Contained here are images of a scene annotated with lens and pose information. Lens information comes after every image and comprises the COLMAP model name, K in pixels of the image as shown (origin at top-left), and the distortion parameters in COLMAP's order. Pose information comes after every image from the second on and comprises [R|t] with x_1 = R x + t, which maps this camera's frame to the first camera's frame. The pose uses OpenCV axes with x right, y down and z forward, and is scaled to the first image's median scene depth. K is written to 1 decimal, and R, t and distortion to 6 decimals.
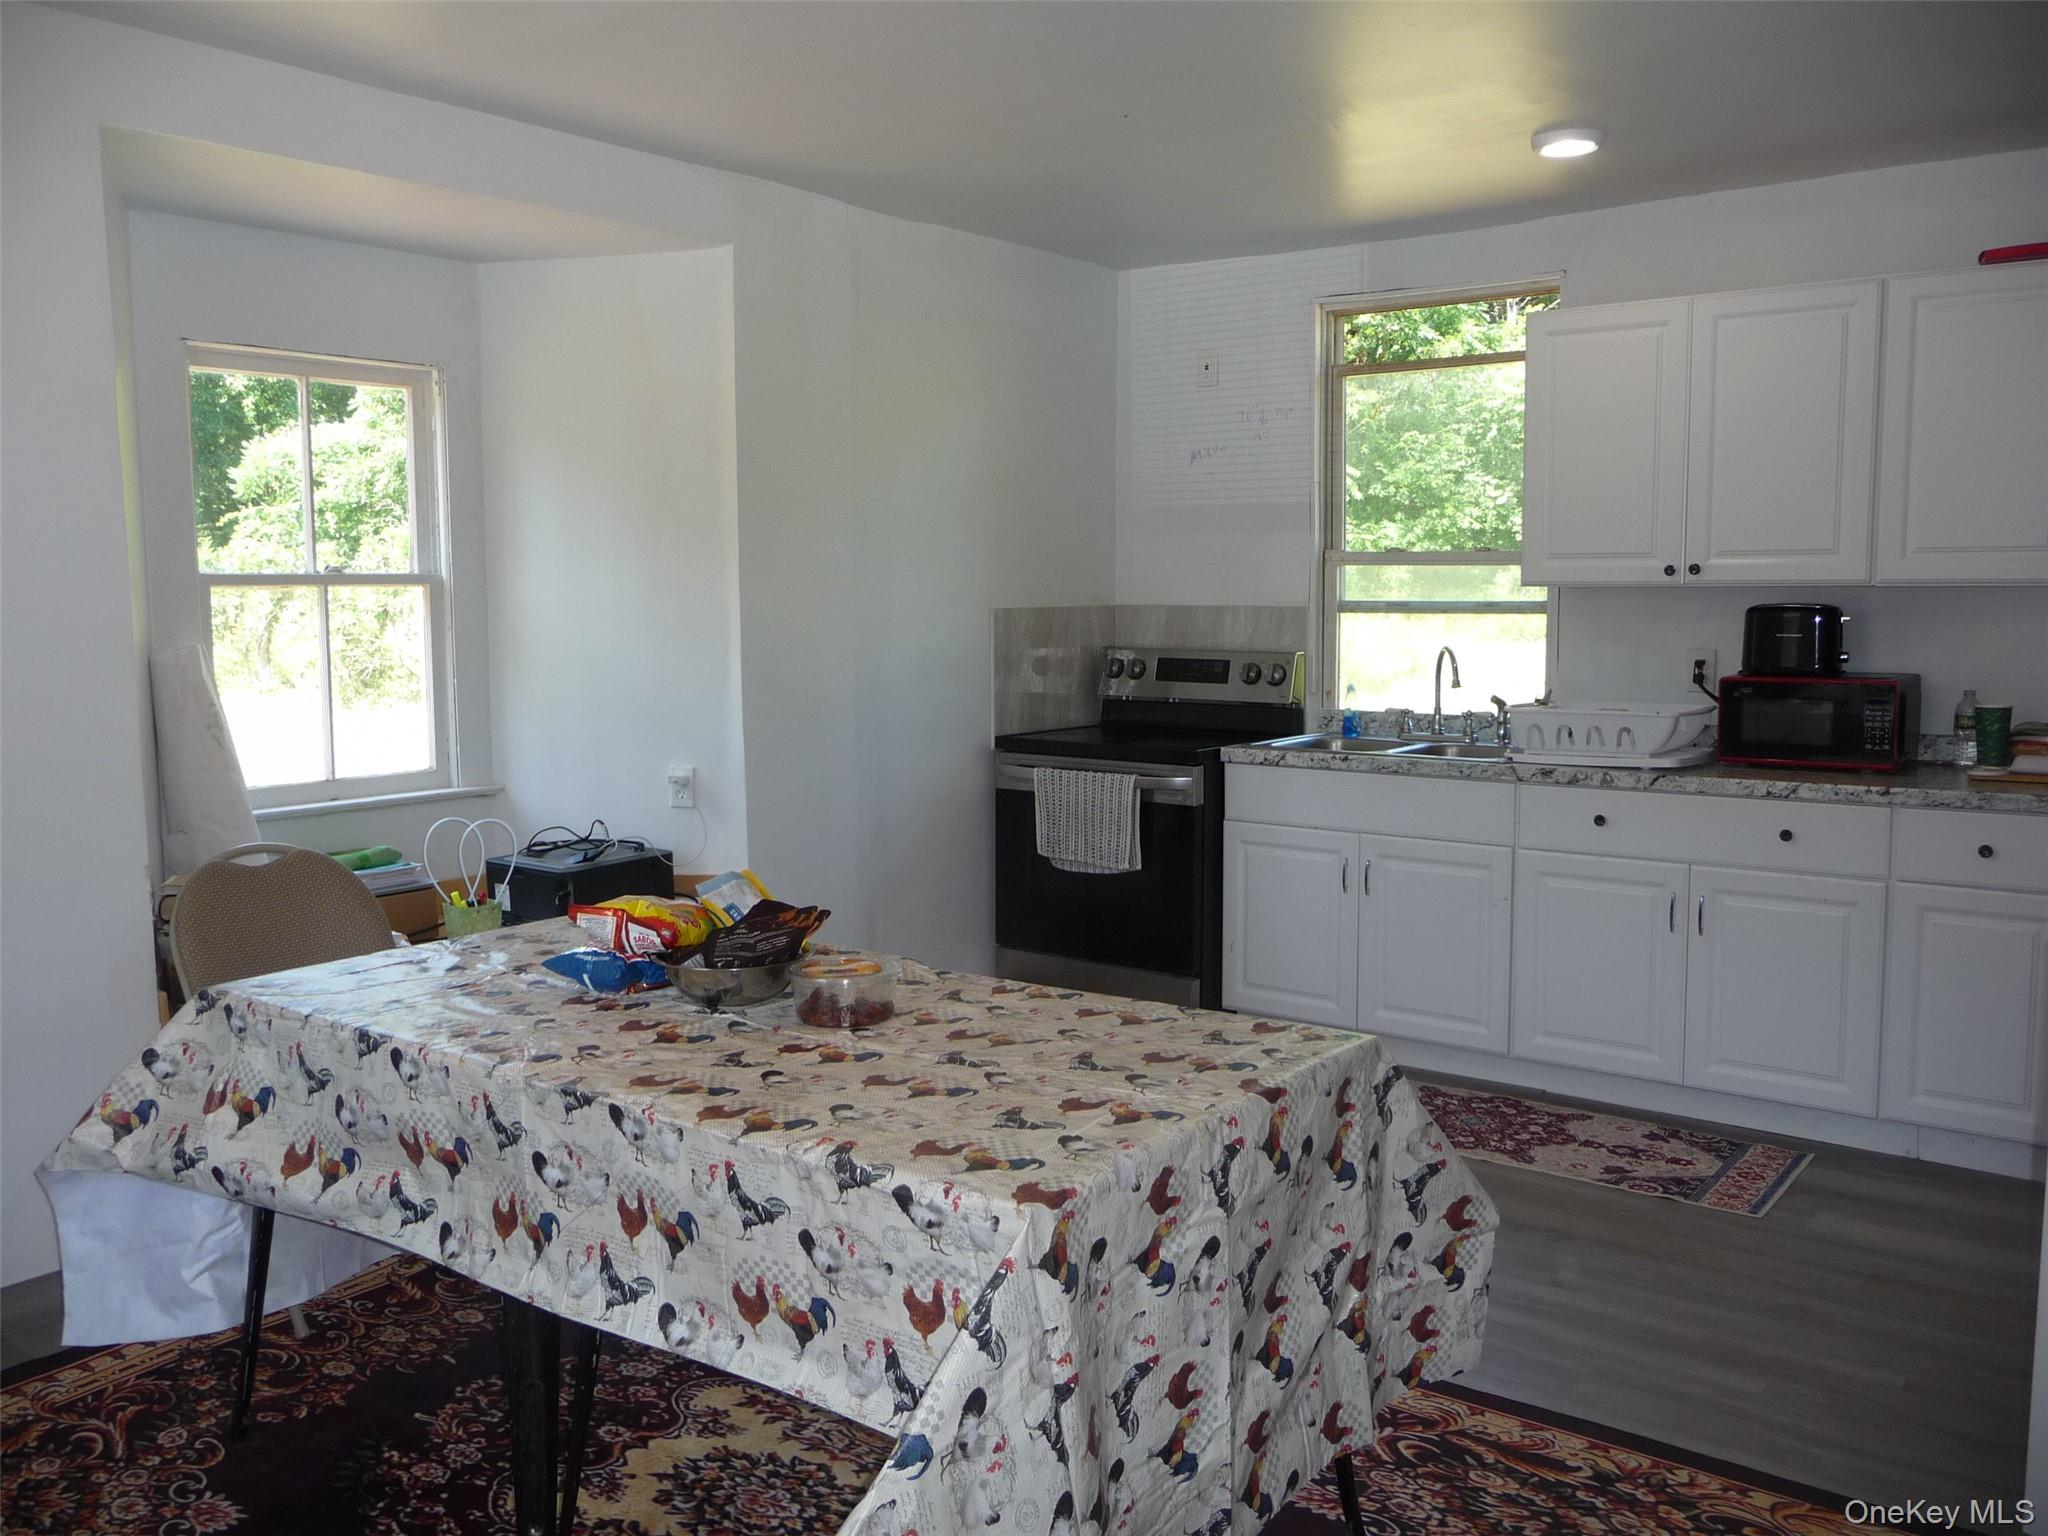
lens RADIAL K [[1684.1, 0, 1012.4], [0, 1684.1, 751.9], [0, 0, 1]] dist [-0.041818, 0.041140]
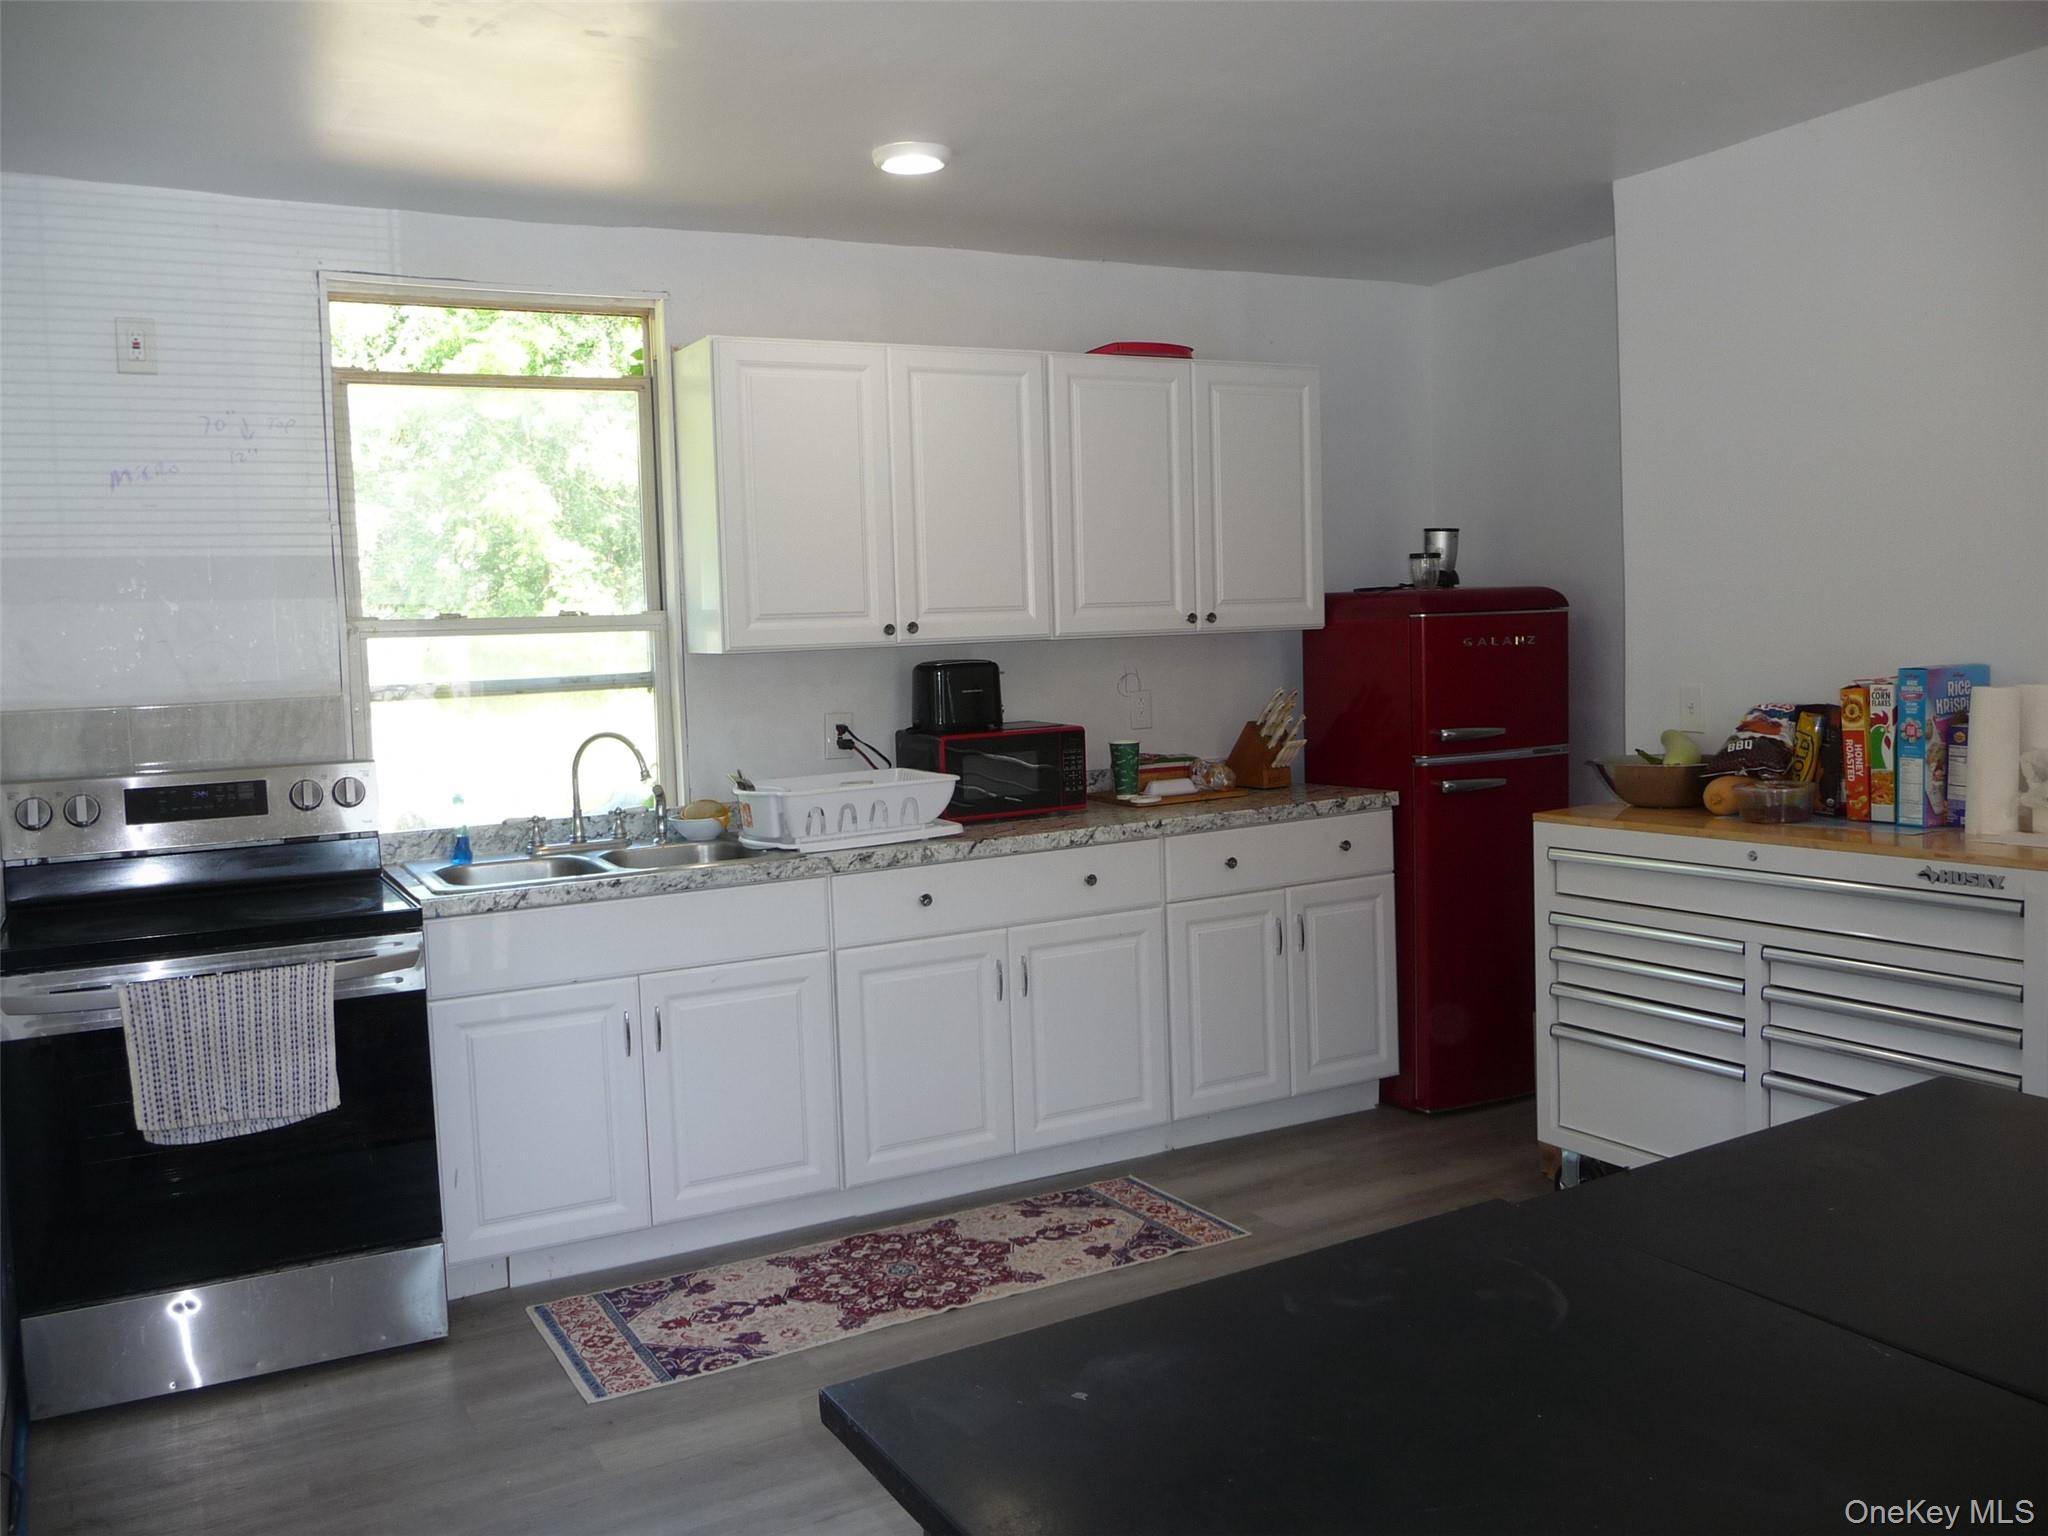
lens RADIAL K [[1684.1, 0, 1011.4], [0, 1684.1, 767.4], [0, 0, 1]] dist [-0.041818, 0.041140]
pose [[0.406057, -0.085470, 0.909842, -0.474426], [0.125281, 0.991423, 0.037221, -0.061057], [-0.905220, 0.098872, 0.413282, 0.580717]]
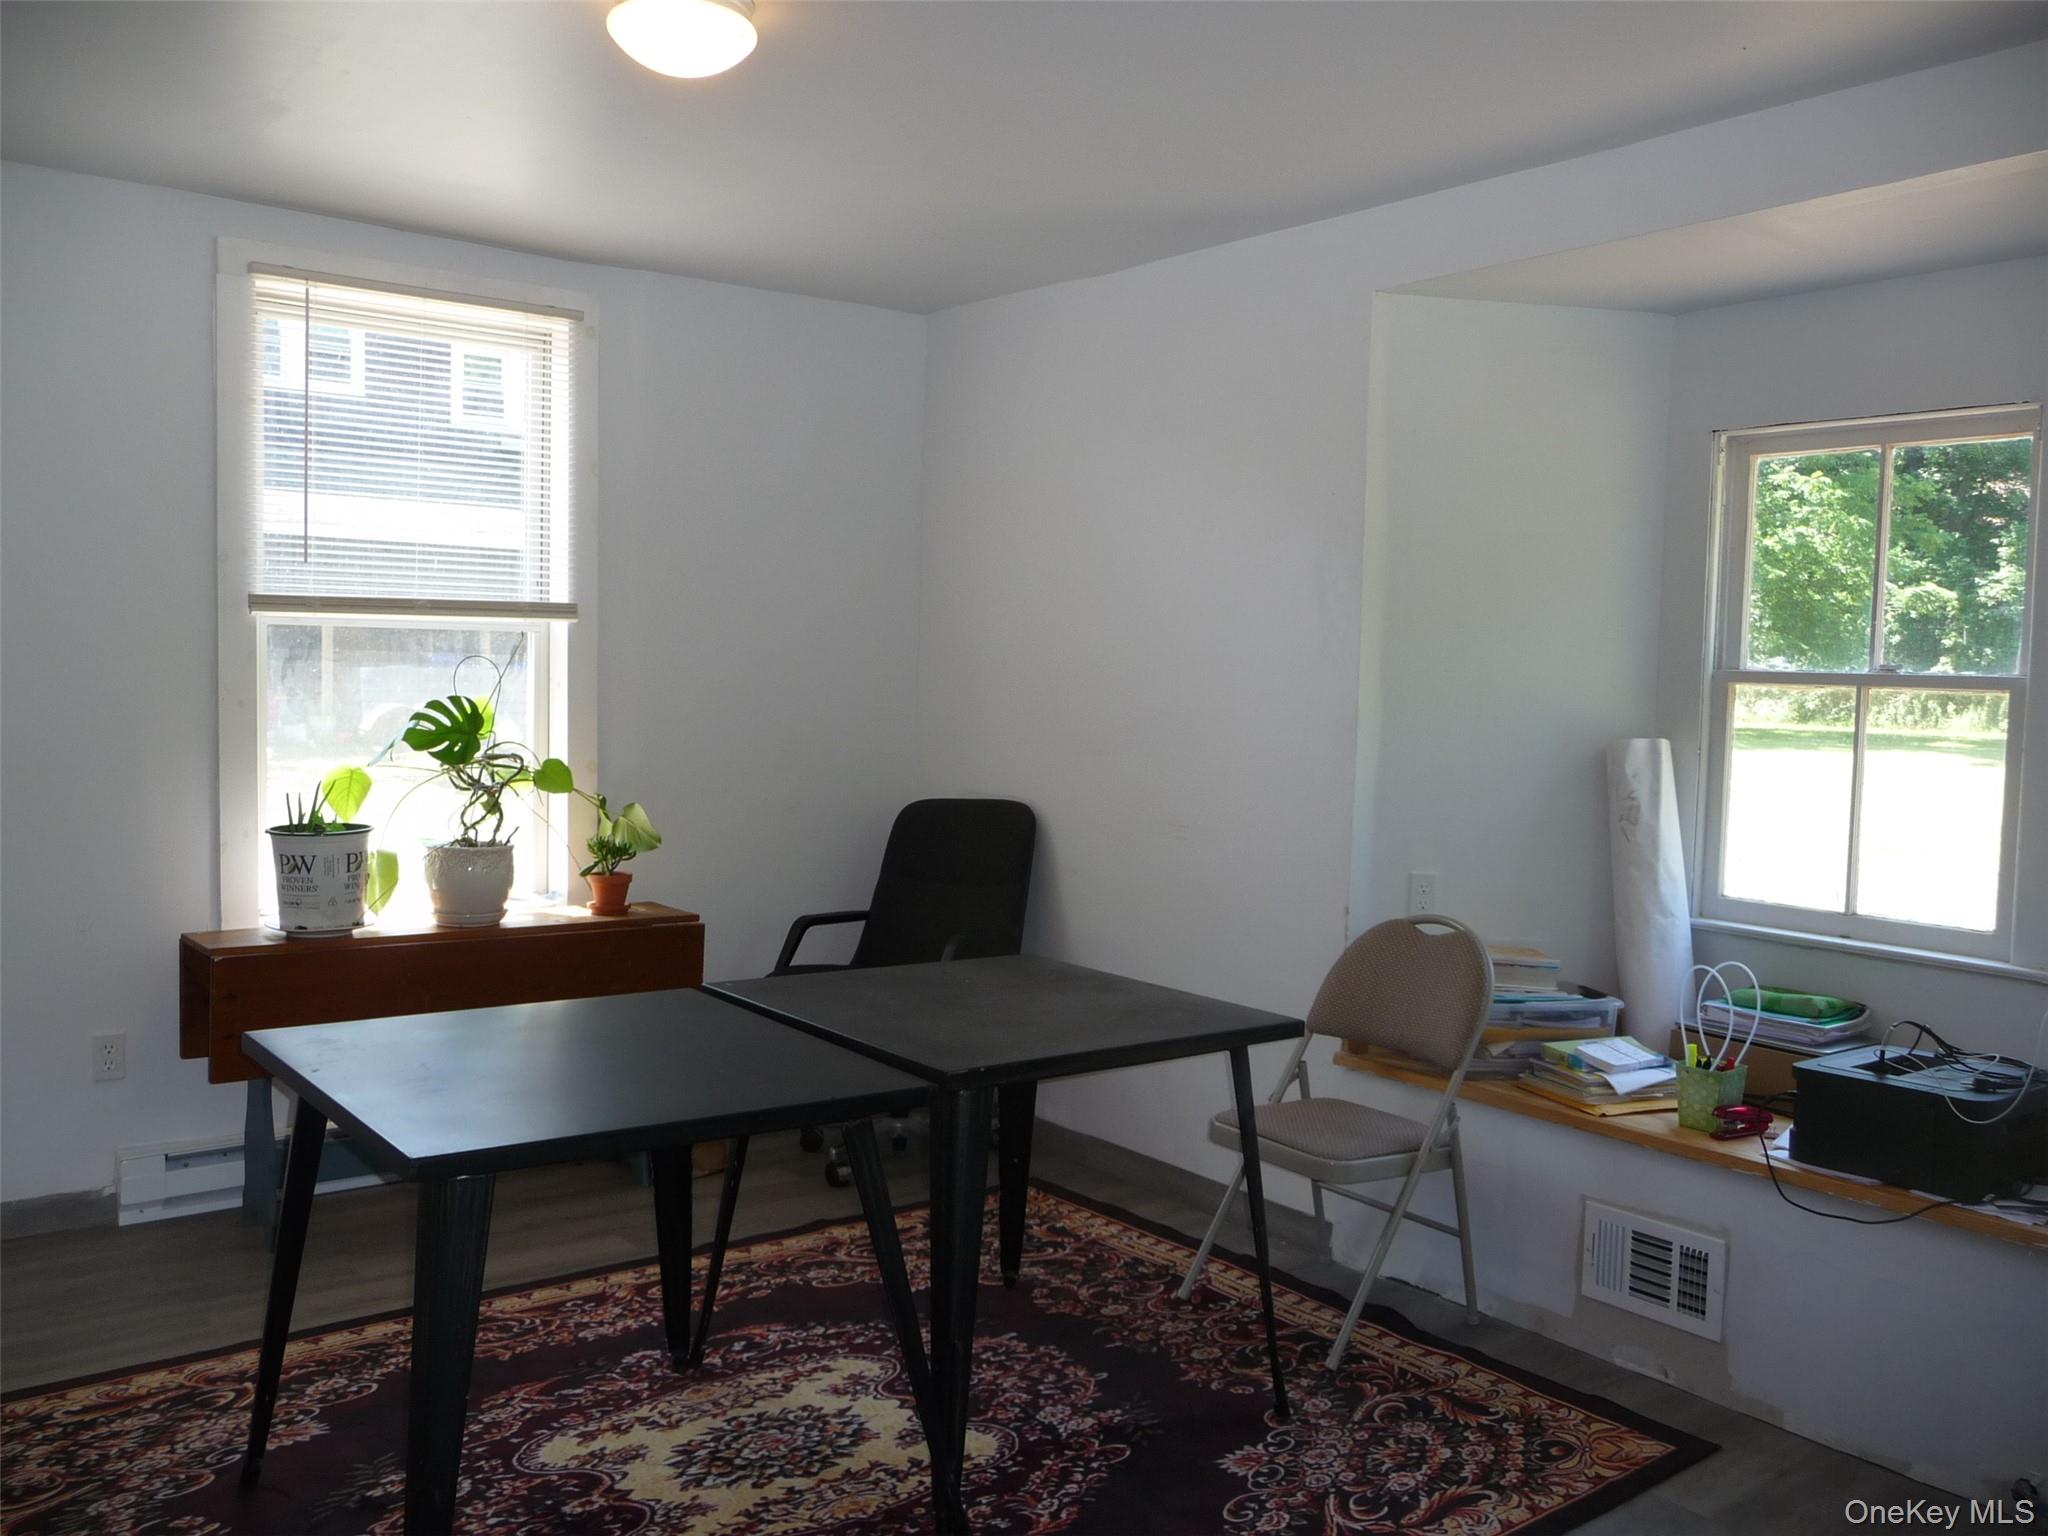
lens RADIAL K [[1684.1, 0, 1004.8], [0, 1684.1, 770.2], [0, 0, 1]] dist [-0.041818, 0.041140]
pose [[-0.254698, 0.061998, -0.965031, 0.536954], [-0.121478, 0.987986, 0.095534, -0.087543], [0.959360, 0.141562, -0.244106, 0.812283]]
